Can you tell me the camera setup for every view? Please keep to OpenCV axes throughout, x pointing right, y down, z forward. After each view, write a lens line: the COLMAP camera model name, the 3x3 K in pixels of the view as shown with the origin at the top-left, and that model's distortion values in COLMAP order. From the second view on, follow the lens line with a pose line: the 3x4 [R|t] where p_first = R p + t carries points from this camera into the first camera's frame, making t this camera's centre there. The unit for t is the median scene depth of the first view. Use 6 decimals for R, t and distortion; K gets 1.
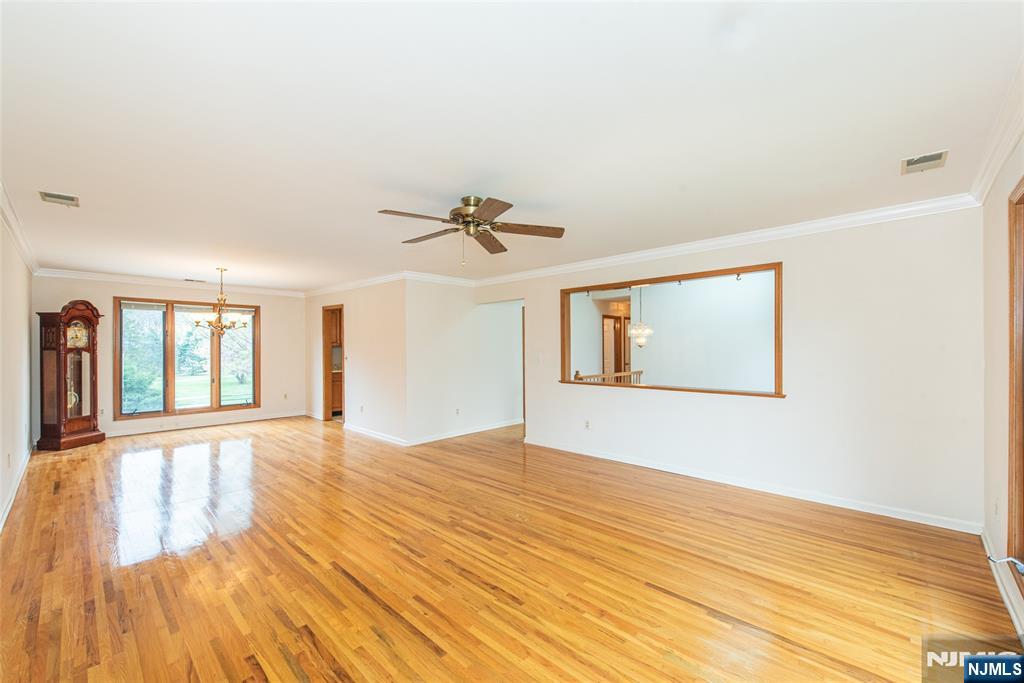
lens RADIAL K [[401.3, 0, 515.8], [0, 401.3, 347.3], [0, 0, 1]] dist [-0.001508, -0.000428]
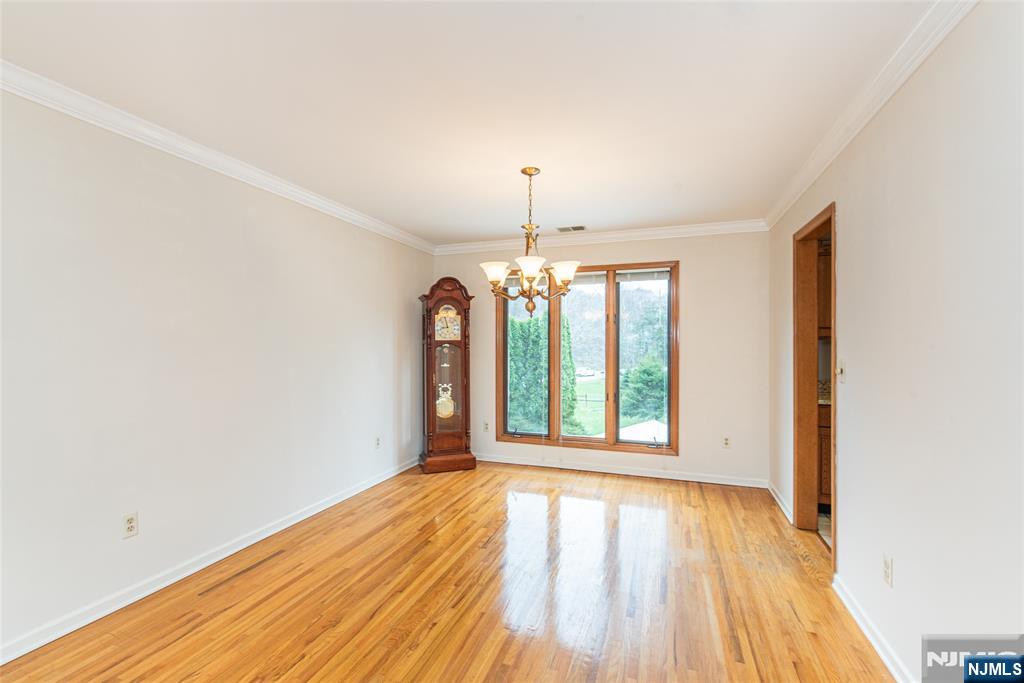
lens RADIAL K [[465.2, 0, 512.0], [0, 465.2, 341.5], [0, 0, 1]] dist [0.000173, 0.000005]
pose [[0.417234, -0.007925, -0.908765, -0.211277], [-0.001766, 0.999953, -0.009531, 0.010104], [0.908797, 0.005582, 0.417200, 0.652240]]
